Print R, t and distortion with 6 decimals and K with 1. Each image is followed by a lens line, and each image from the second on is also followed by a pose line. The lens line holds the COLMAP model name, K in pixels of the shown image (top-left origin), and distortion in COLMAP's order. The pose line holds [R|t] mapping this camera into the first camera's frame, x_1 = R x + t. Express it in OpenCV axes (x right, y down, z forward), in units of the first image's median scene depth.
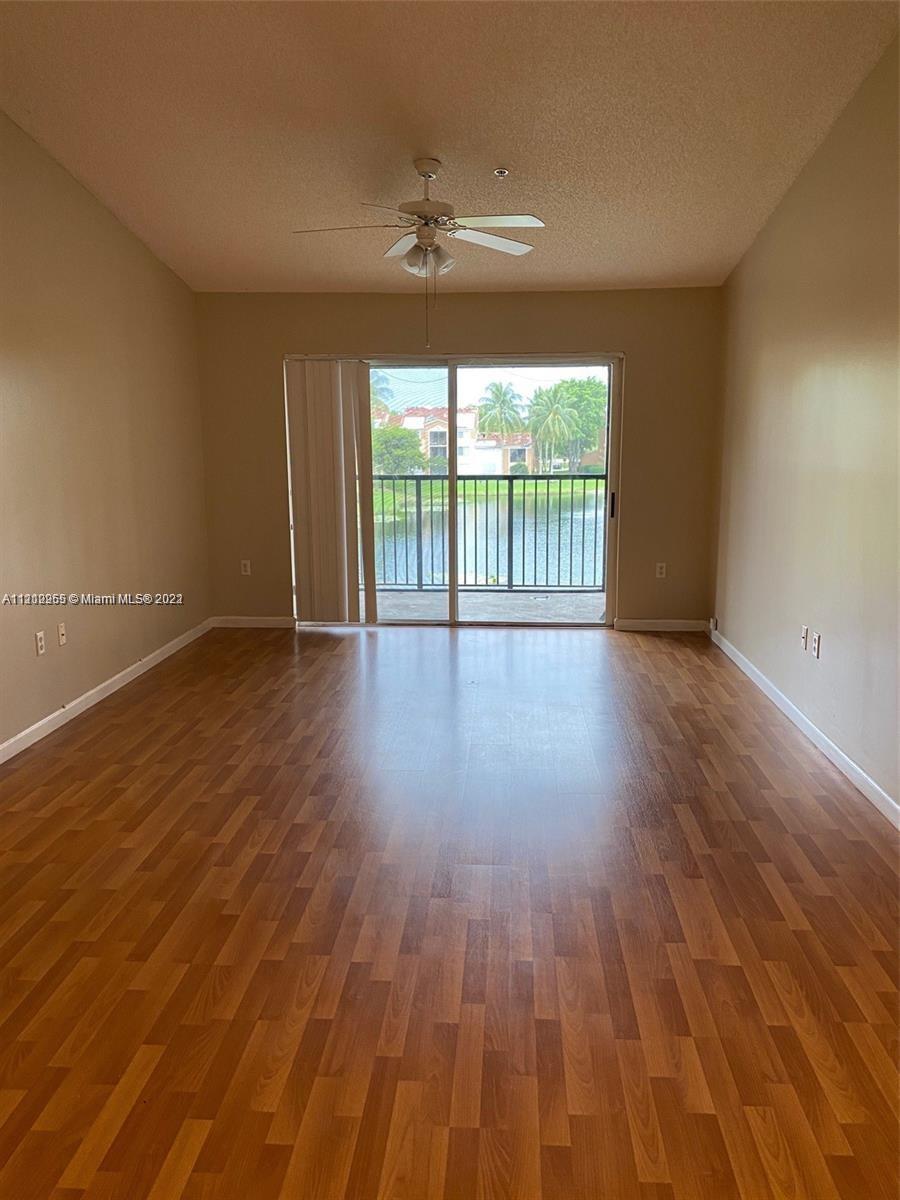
lens RADIAL K [[917.2, 0, 450.0], [0, 917.2, 600.0], [0, 0, 1]] dist [0.004863, 0.001833]
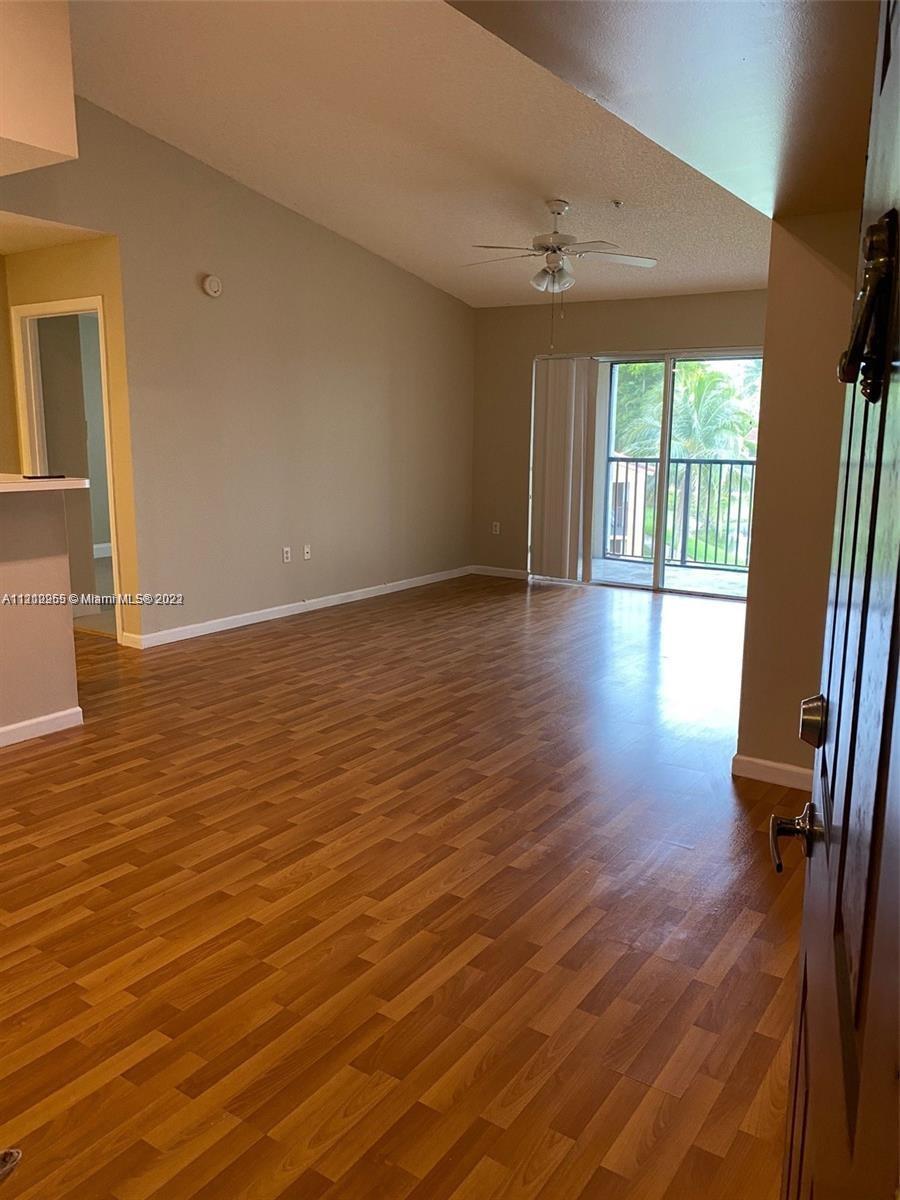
lens RADIAL K [[915.9, 0, 450.0], [0, 915.9, 600.0], [0, 0, 1]] dist [0.085587, -0.000933]
pose [[0.863201, 0.108542, -0.493054, 0.338228], [-0.106682, 0.993778, 0.032002, 0.028159], [0.493460, 0.024976, 0.869410, -0.109028]]
